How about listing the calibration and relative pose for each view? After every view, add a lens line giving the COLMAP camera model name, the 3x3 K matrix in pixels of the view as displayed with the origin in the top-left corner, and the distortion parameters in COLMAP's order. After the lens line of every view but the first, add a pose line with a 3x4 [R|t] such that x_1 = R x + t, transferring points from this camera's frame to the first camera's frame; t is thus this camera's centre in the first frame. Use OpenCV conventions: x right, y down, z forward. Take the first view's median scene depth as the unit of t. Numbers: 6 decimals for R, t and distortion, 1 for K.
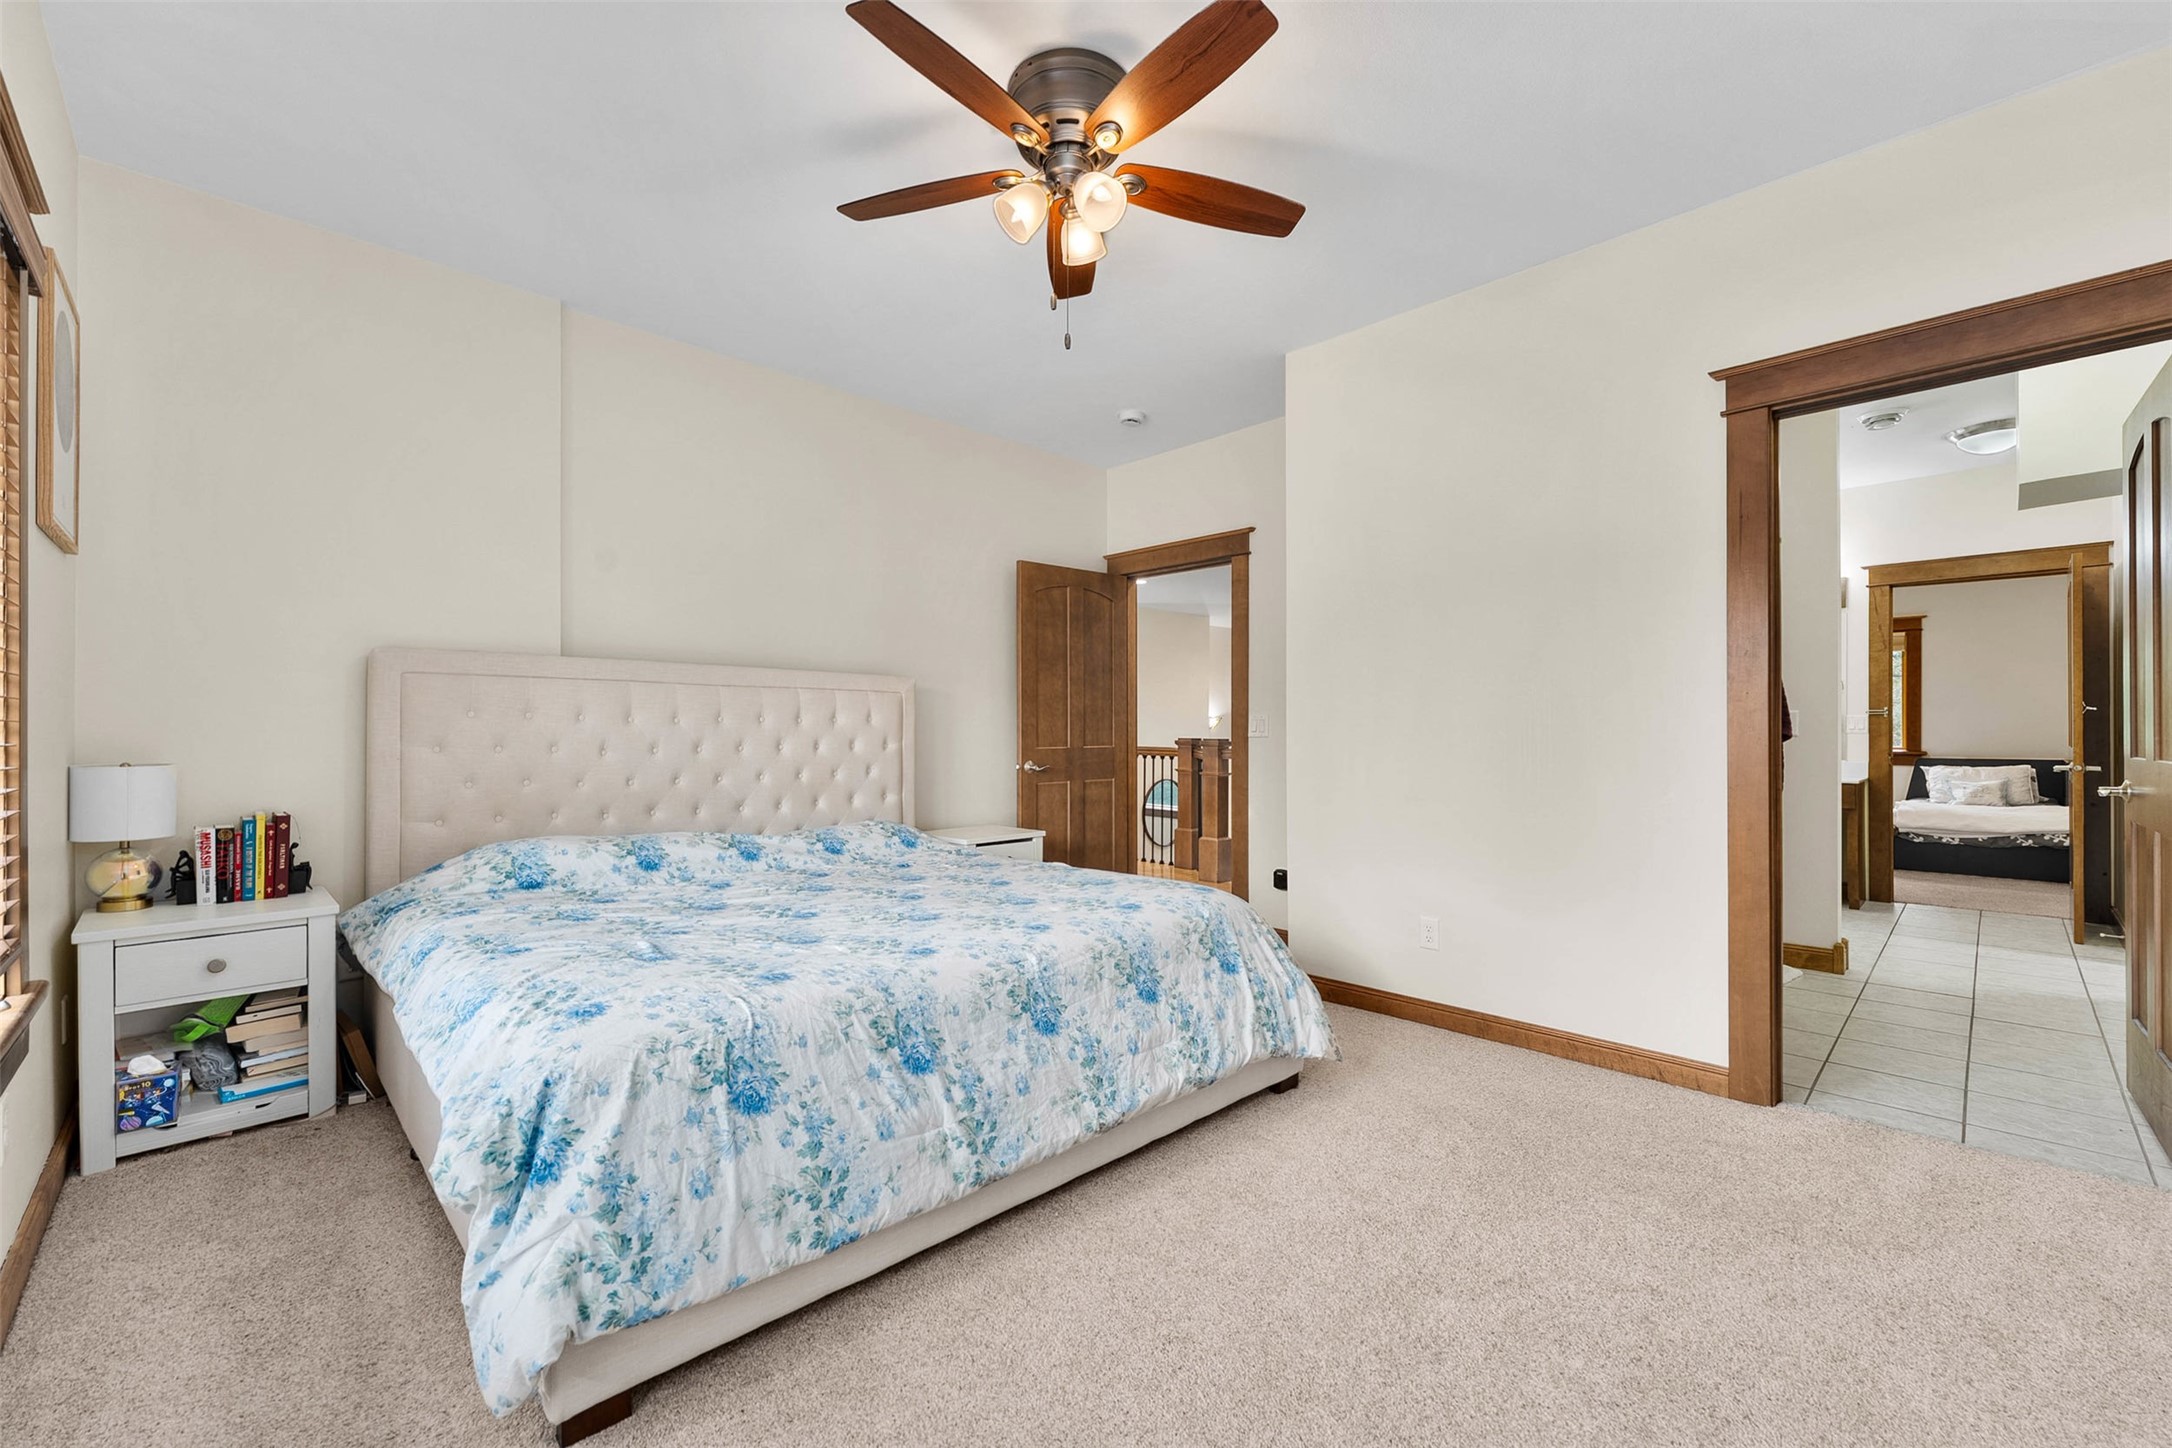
lens RADIAL K [[880.9, 0, 1086.0], [0, 880.9, 724.0], [0, 0, 1]] dist [-0.000484, -0.000080]
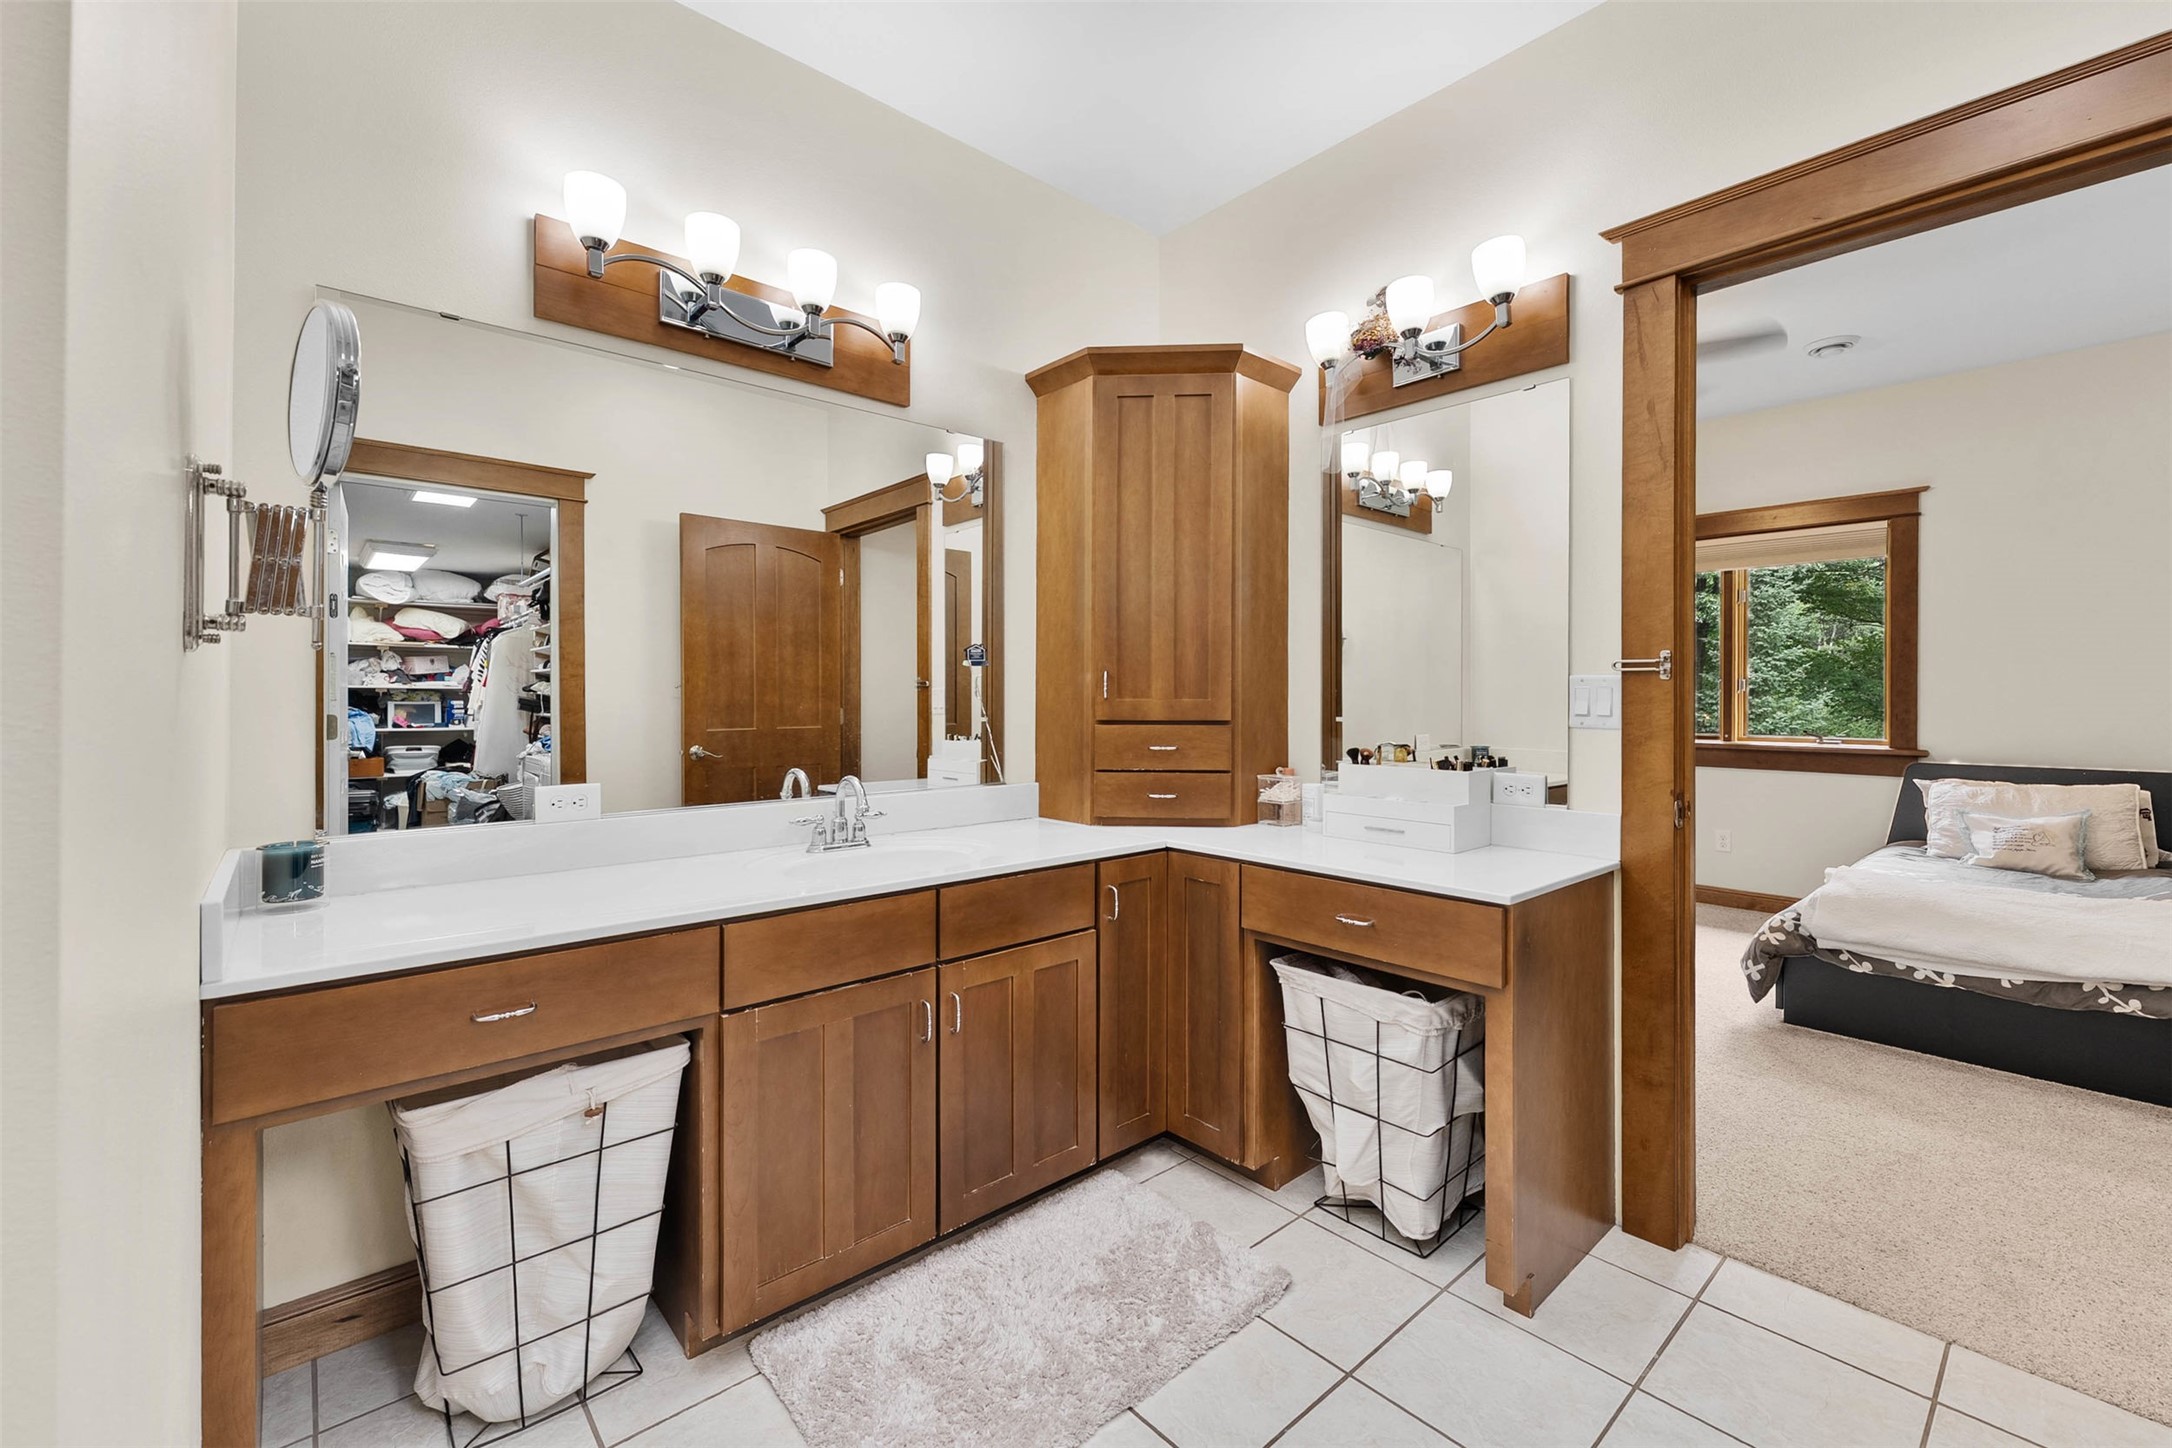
lens RADIAL K [[897.9, 0, 1083.7], [0, 897.9, 693.1], [0, 0, 1]] dist [0.000451, 0.000106]
pose [[0.998812, 0.002249, -0.048685, 0.514805], [-0.002120, 0.999994, 0.002717, -0.002855], [0.048691, -0.002611, 0.998810, 0.476534]]
